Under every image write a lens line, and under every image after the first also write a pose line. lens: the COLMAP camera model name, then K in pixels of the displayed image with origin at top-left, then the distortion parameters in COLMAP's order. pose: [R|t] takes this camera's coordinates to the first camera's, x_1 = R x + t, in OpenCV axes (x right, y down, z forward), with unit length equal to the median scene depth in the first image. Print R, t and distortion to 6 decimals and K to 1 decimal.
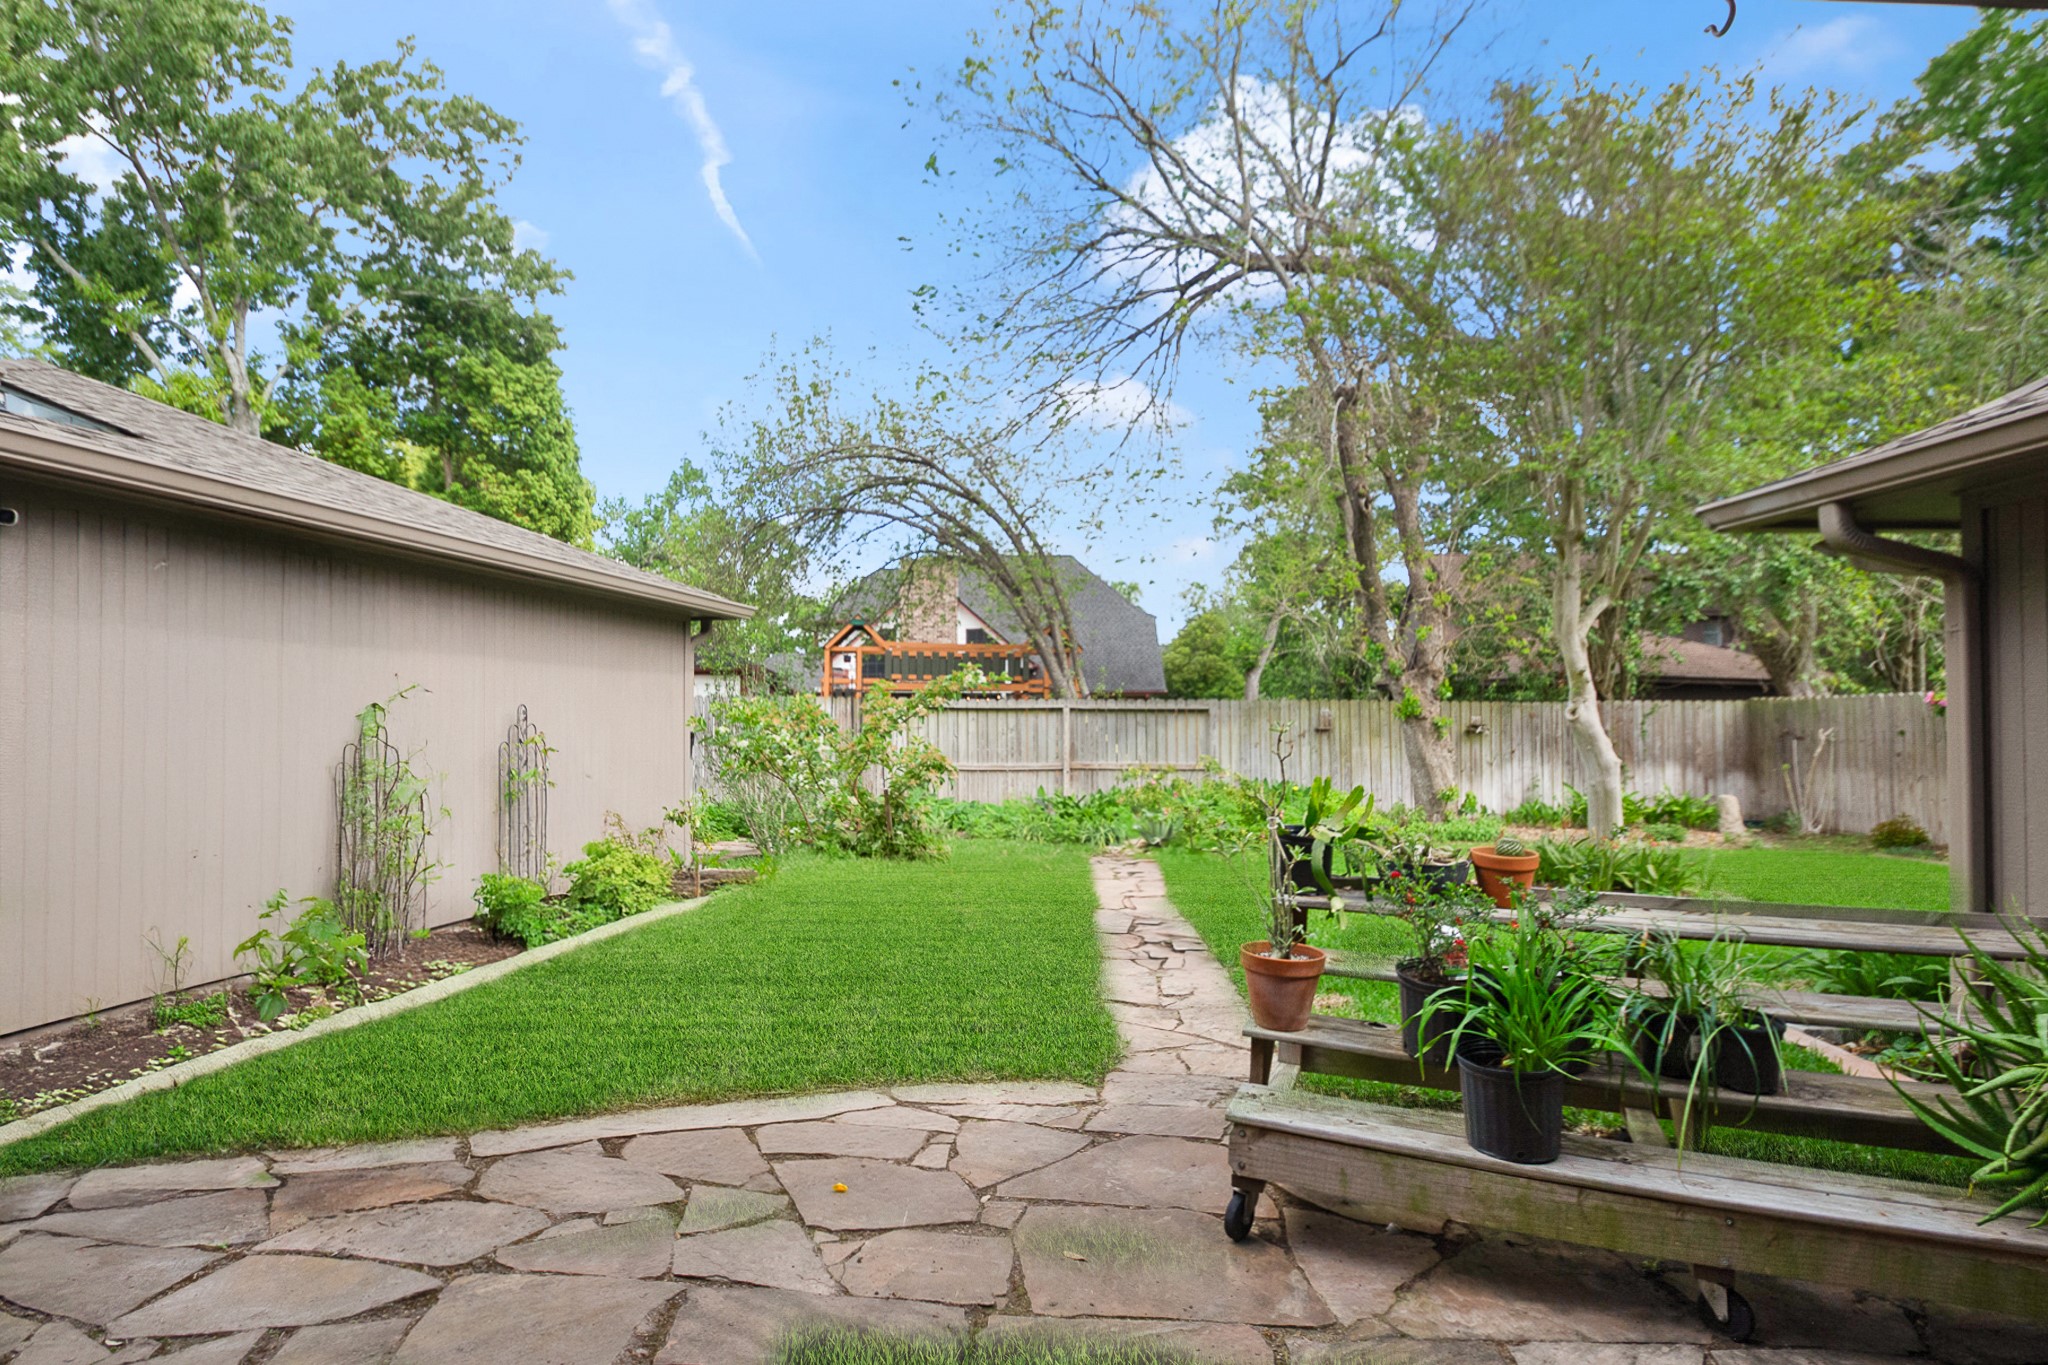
lens RADIAL K [[1013.2, 0, 1024.0], [0, 1013.2, 682.5], [0, 0, 1]] dist [0.001814, 0.000262]
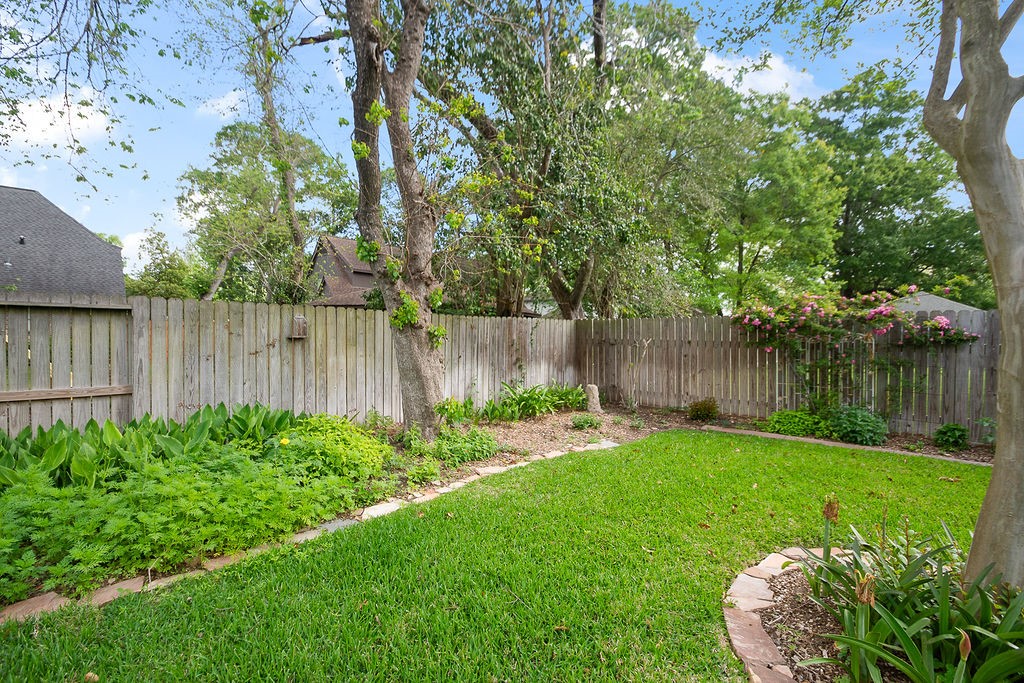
lens RADIAL K [[444.8, 0, 512.0], [0, 444.8, 341.5], [0, 0, 1]] dist [0.000045, -0.000020]
pose [[0.679672, -0.003822, 0.733506, 0.147887], [-0.041679, 0.998170, 0.043821, 0.026433], [-0.732331, -0.060356, 0.678269, 0.645851]]
